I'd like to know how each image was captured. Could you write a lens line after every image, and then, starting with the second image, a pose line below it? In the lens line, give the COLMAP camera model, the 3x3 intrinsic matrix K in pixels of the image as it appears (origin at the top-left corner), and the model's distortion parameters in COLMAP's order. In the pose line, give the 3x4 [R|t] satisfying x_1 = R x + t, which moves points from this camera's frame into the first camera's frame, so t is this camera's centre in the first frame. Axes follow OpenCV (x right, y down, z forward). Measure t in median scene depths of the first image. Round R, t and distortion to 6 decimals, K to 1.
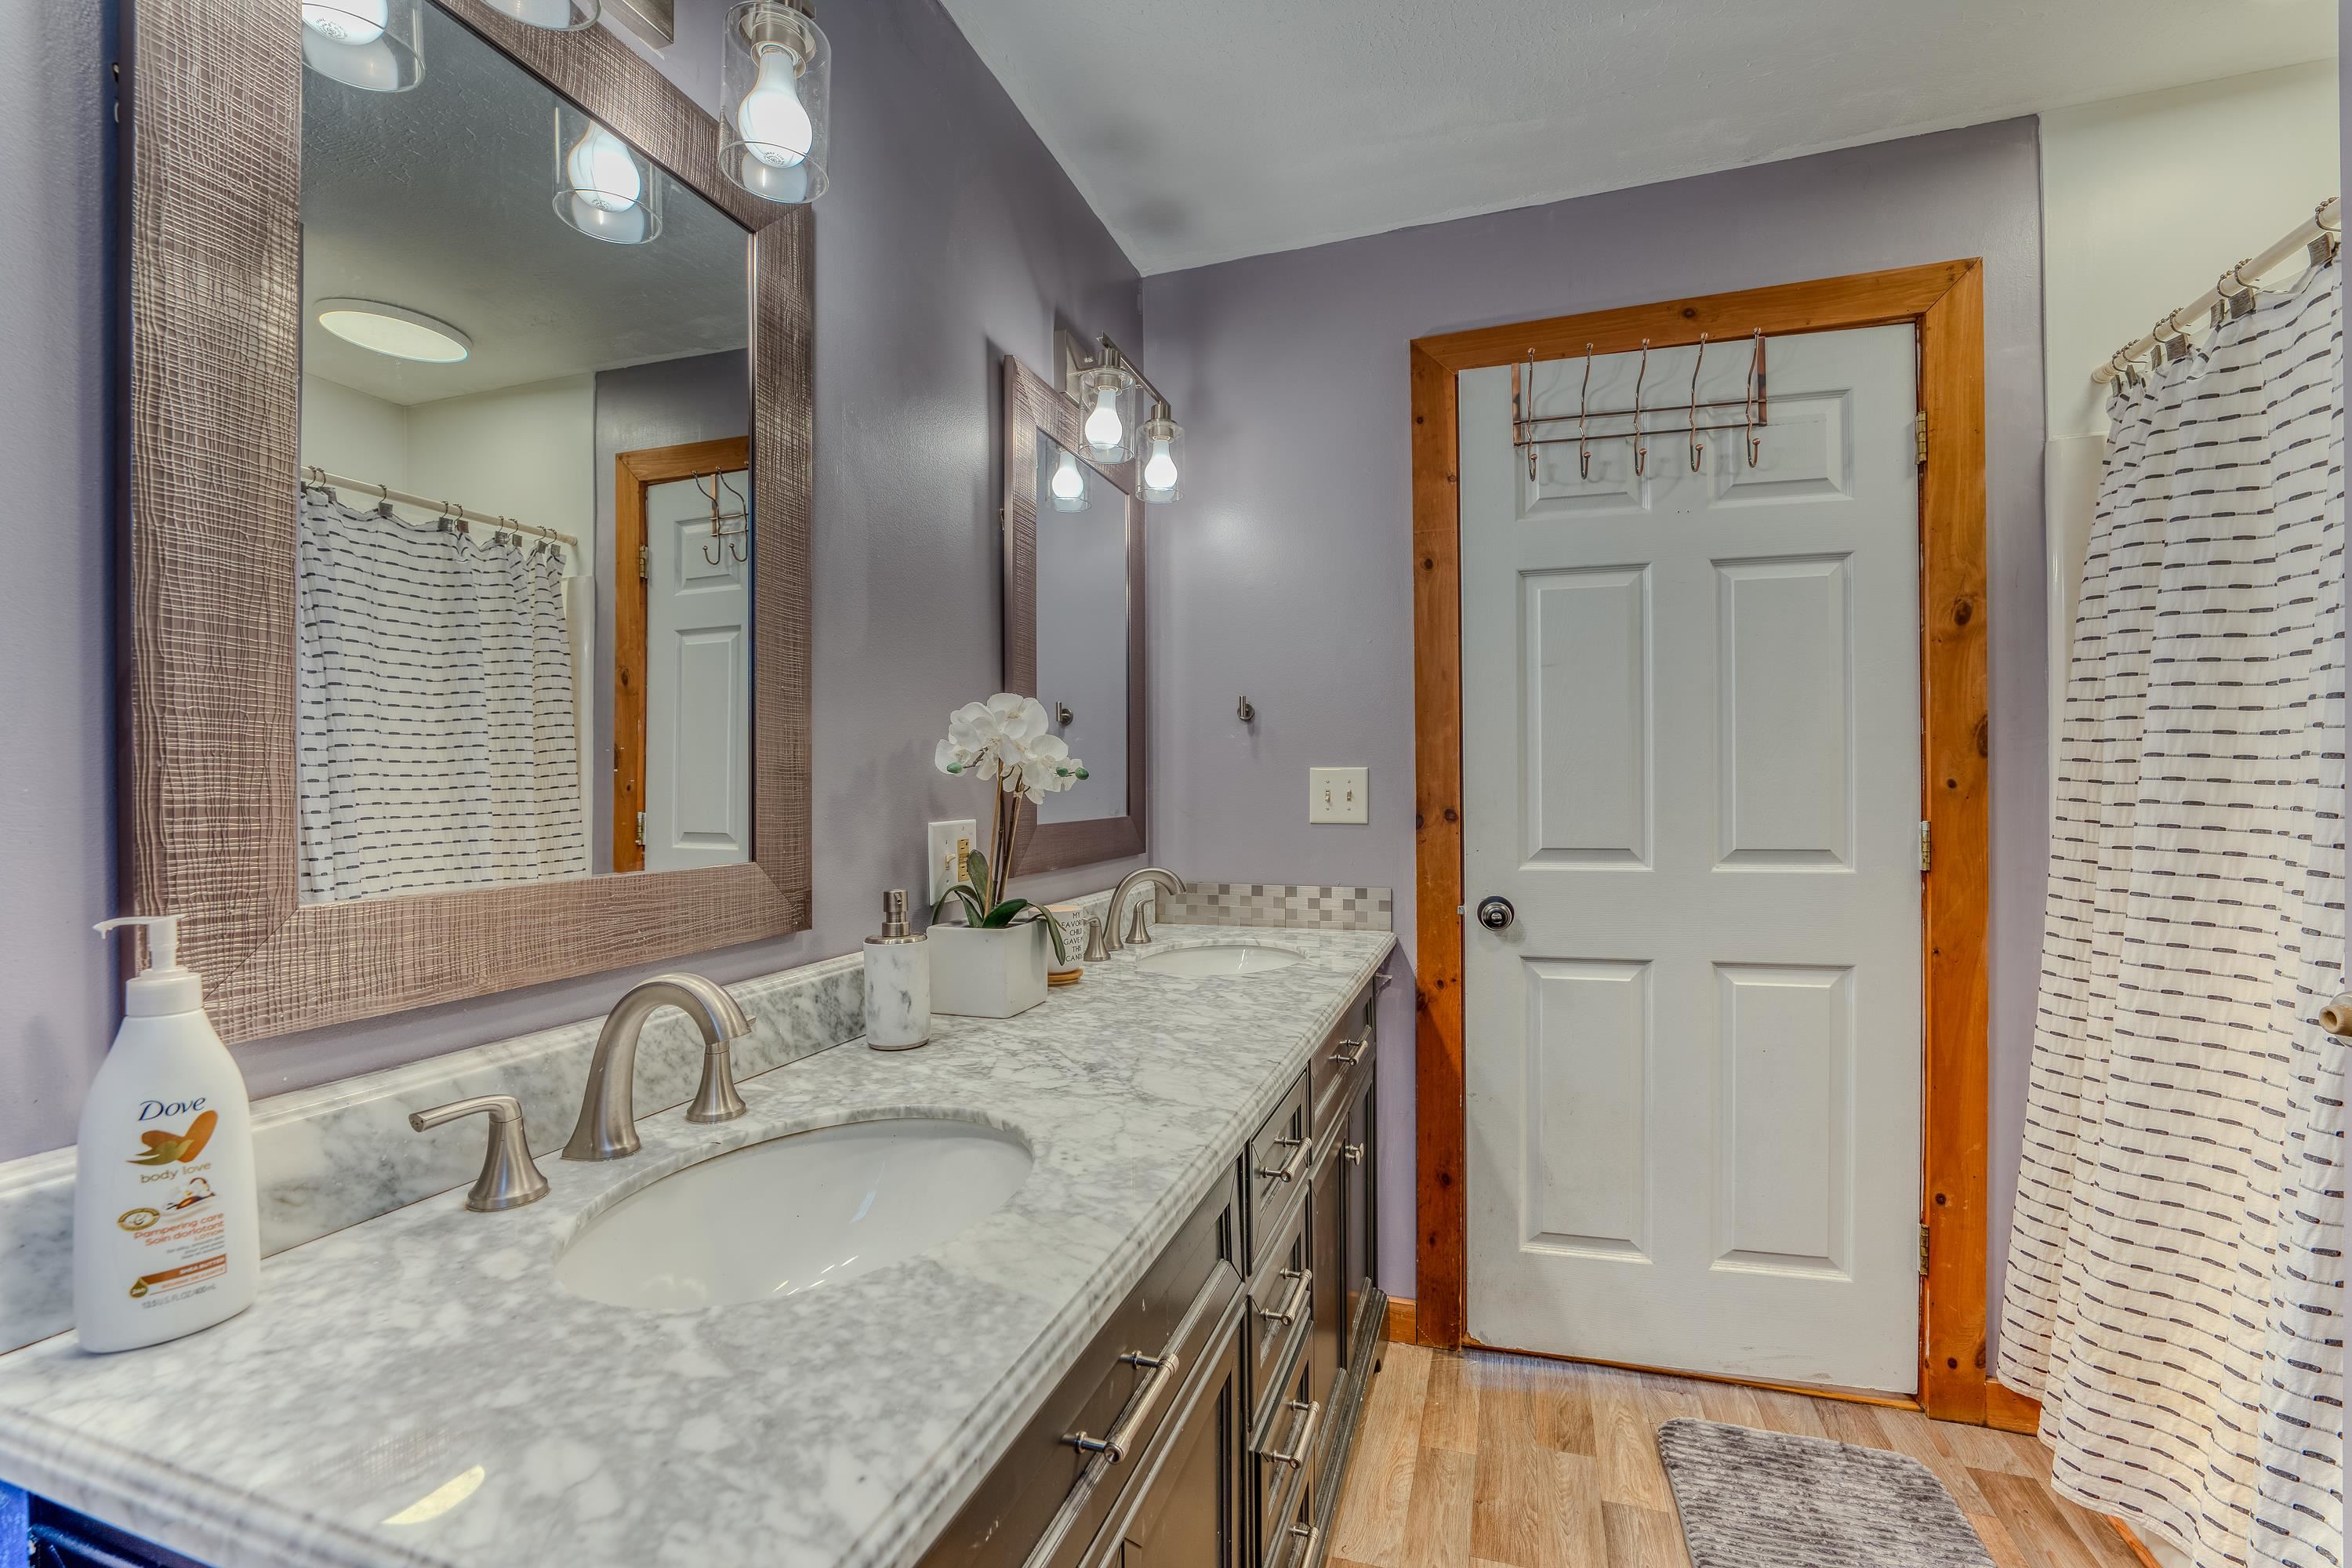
lens RADIAL K [[957.7, 0, 1247.1], [0, 957.7, 795.6], [0, 0, 1]] dist [-0.023445, 0.001210]
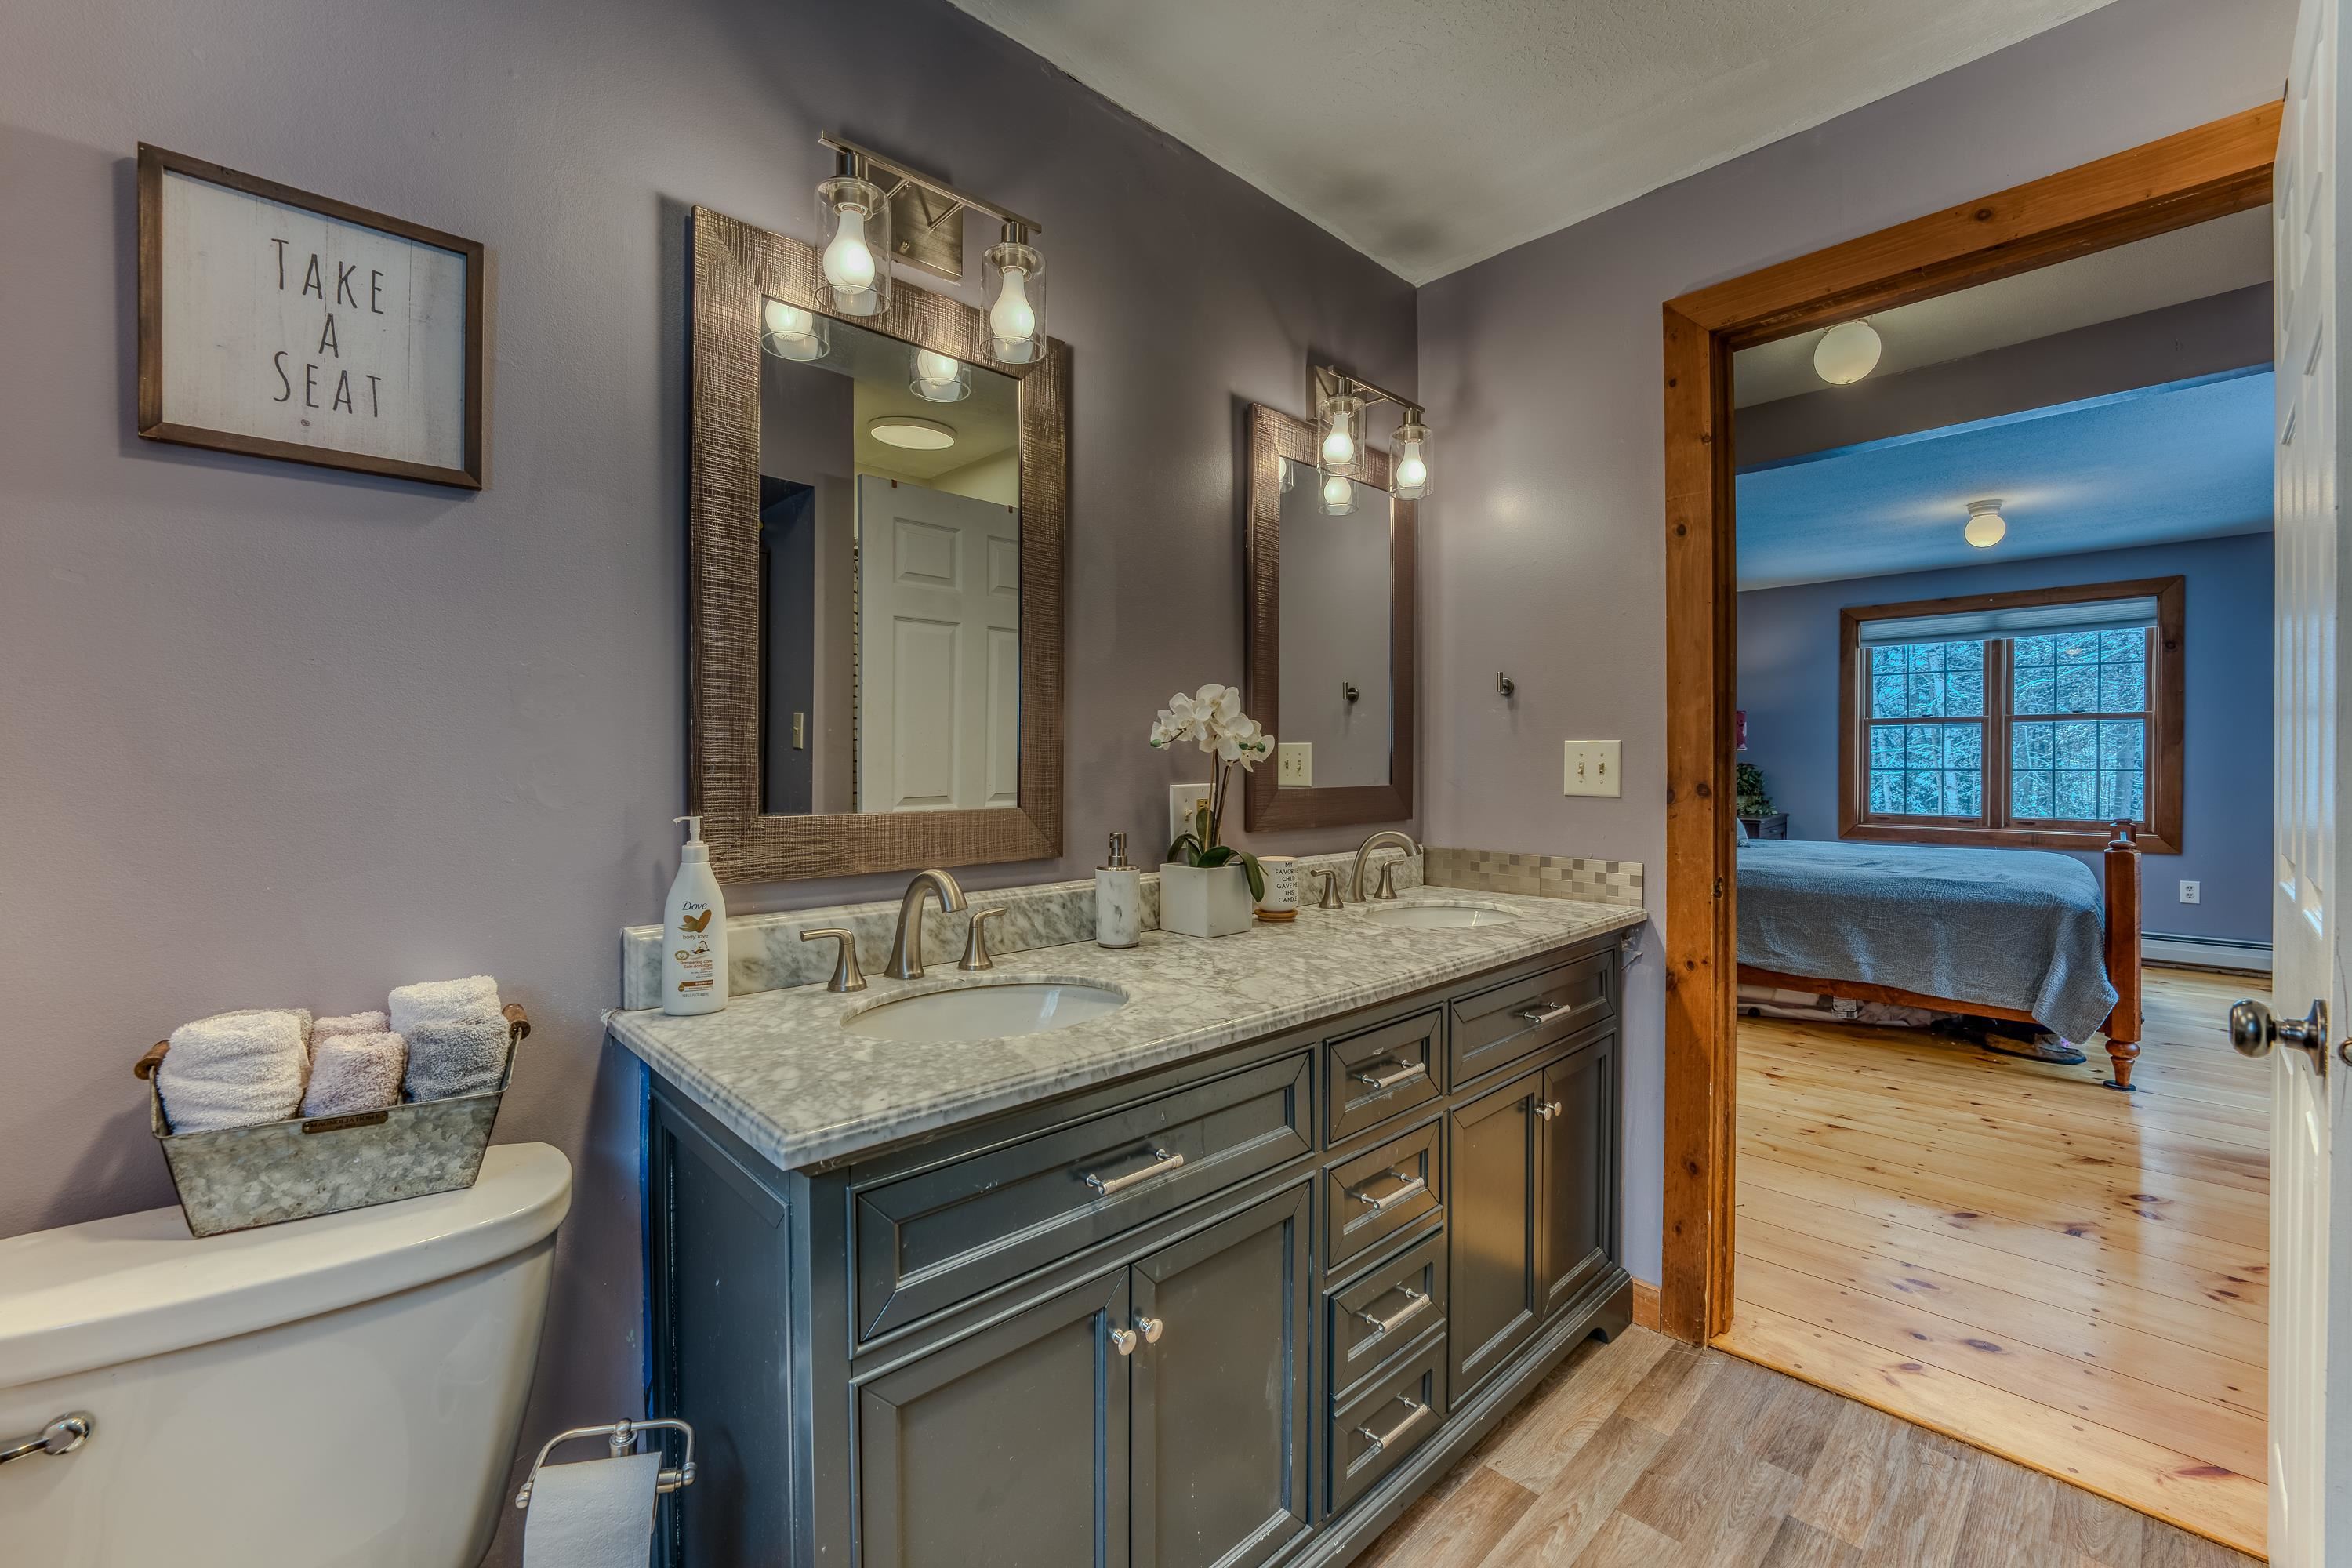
lens RADIAL K [[957.7, 0, 1175.6], [0, 957.7, 766.1], [0, 0, 1]] dist [-0.023445, 0.001210]
pose [[0.872507, 0.010011, -0.488499, 0.316935], [-0.010303, 0.999945, 0.002089, -0.000008], [0.488493, 0.003210, 0.872562, -0.134048]]
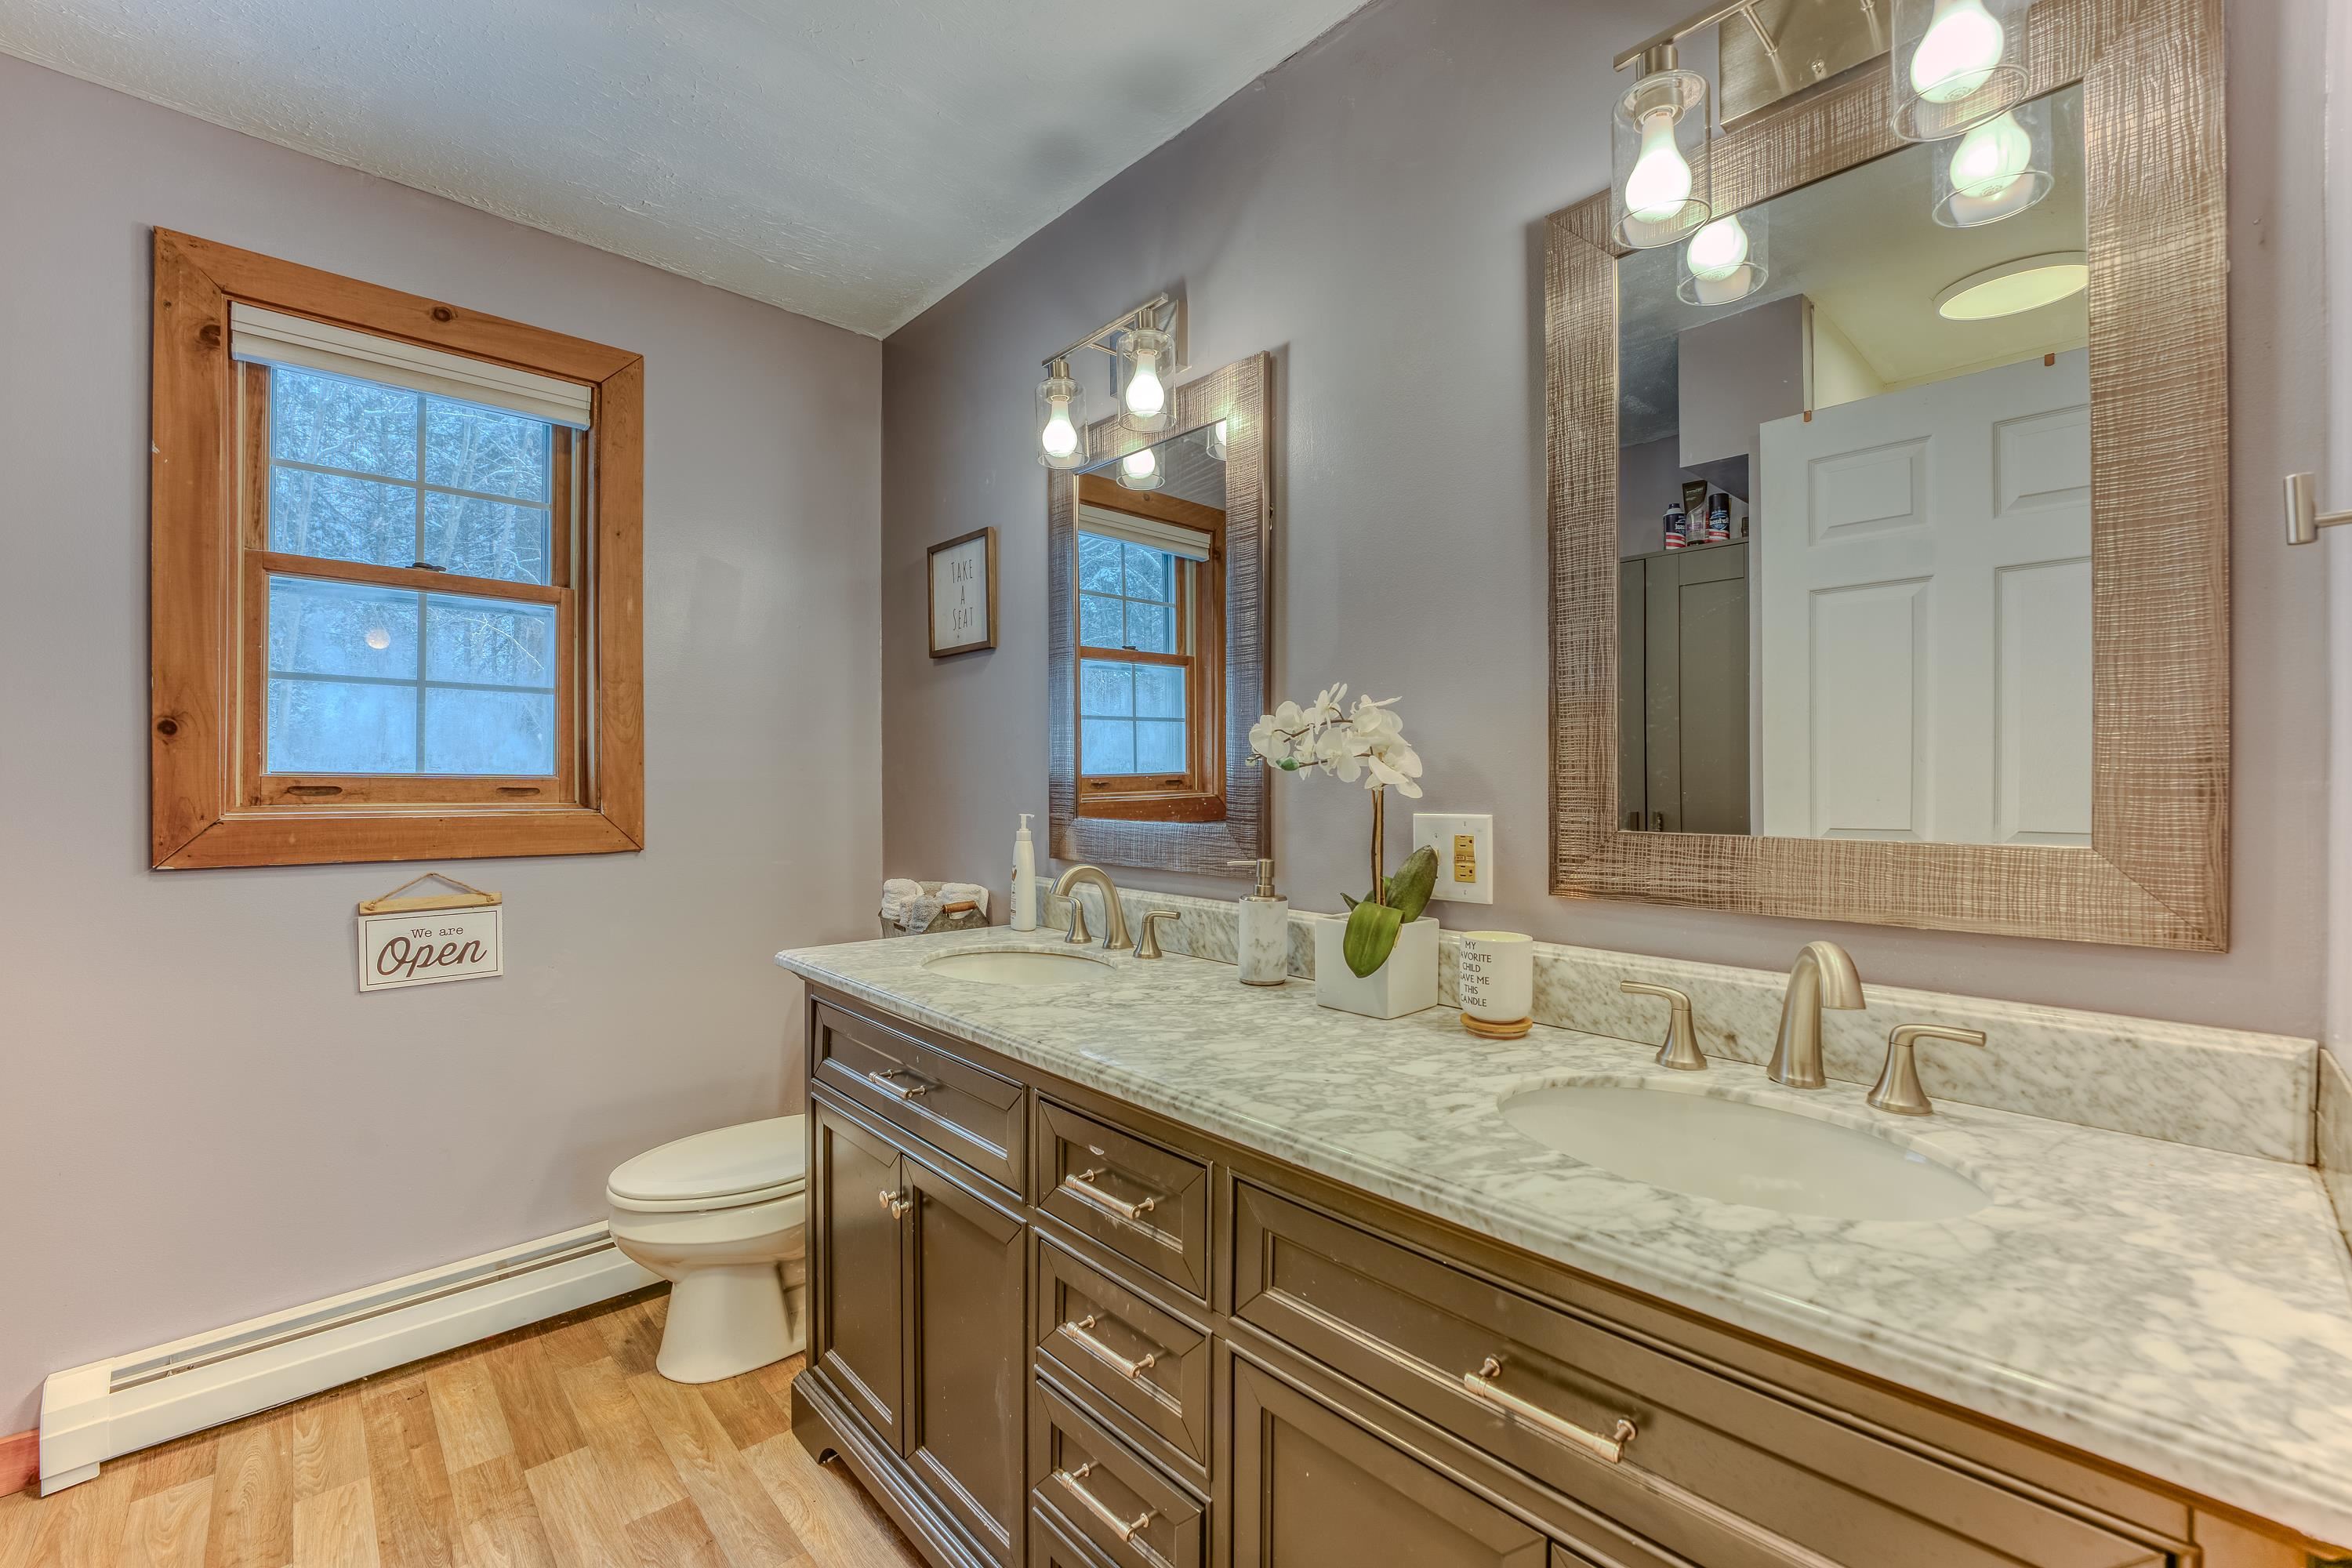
lens RADIAL K [[957.7, 0, 1135.7], [0, 957.7, 788.6], [0, 0, 1]] dist [-0.023445, 0.001210]
pose [[-0.511555, 0.012829, -0.859155, 0.664479], [-0.003397, 0.999851, 0.016952, -0.013424], [0.859244, 0.011591, -0.511435, 1.231164]]
